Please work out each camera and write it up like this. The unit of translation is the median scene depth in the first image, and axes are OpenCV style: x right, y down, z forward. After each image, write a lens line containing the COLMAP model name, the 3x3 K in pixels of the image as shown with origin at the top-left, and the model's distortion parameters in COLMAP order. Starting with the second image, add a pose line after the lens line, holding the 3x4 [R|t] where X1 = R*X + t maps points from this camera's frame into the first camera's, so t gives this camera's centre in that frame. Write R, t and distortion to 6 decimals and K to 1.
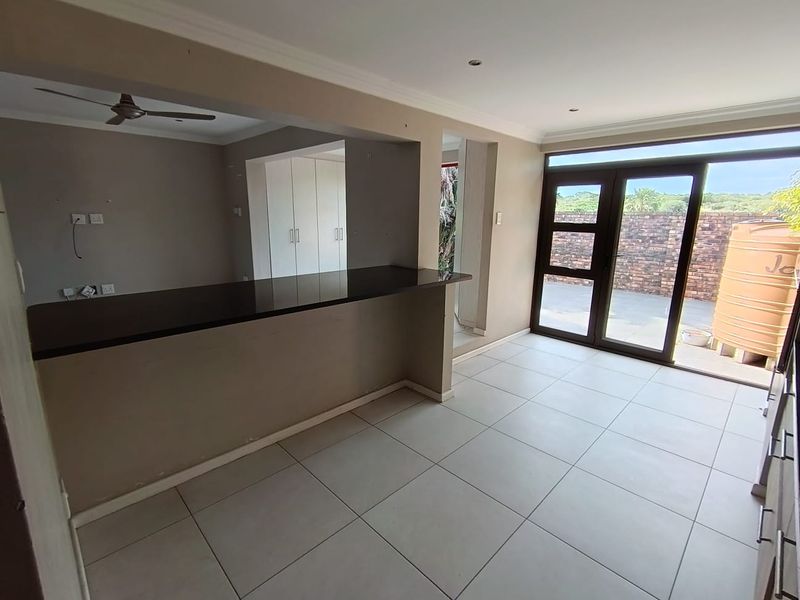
lens RADIAL K [[378.9, 0, 402.0], [0, 378.9, 297.1], [0, 0, 1]] dist [0.004975, 0.000883]
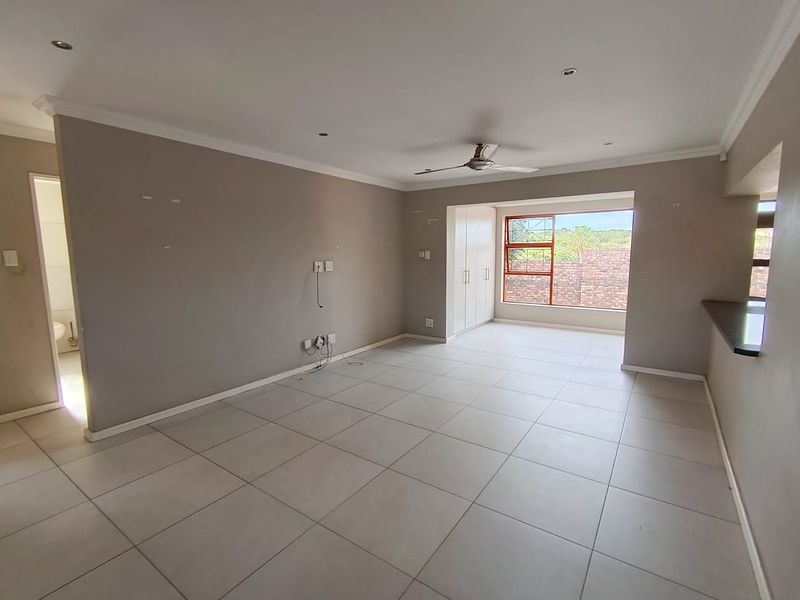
lens RADIAL K [[378.9, 0, 402.0], [0, 378.9, 297.1], [0, 0, 1]] dist [0.004975, 0.000883]
pose [[0.983179, -0.039468, 0.178328, -0.468040], [0.056505, 0.994202, -0.091490, -0.017083], [-0.173683, 0.100028, 0.979708, 0.021317]]
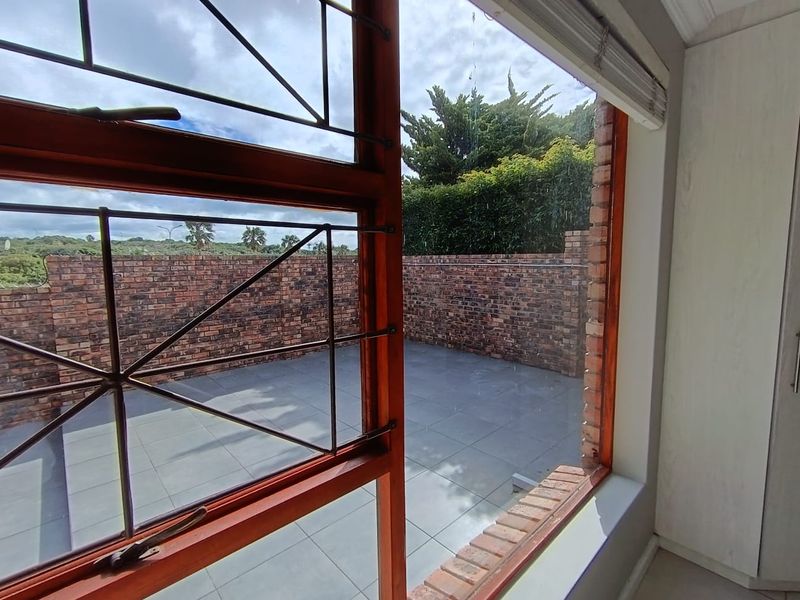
lens RADIAL K [[378.9, 0, 402.0], [0, 378.9, 297.1], [0, 0, 1]] dist [0.004975, 0.000883]
pose [[0.034839, -0.113476, 0.992930, -0.085777], [0.225011, 0.968914, 0.102837, -0.169472], [-0.973733, 0.219837, 0.059289, 0.751931]]
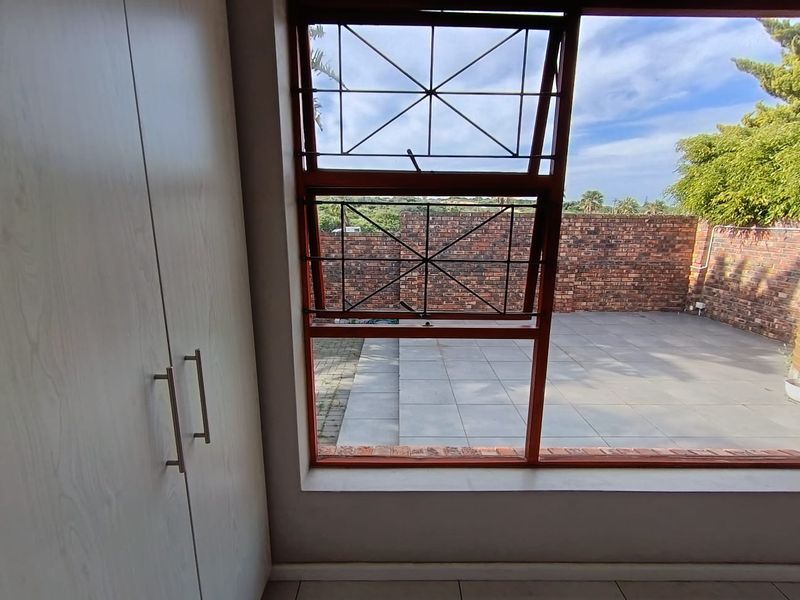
lens RADIAL K [[378.9, 0, 402.0], [0, 378.9, 297.1], [0, 0, 1]] dist [0.004975, 0.000883]
pose [[0.698326, -0.154953, 0.698807, -0.157942], [0.150824, 0.986222, 0.067964, -0.158666], [-0.699710, 0.057936, 0.712074, 0.689965]]
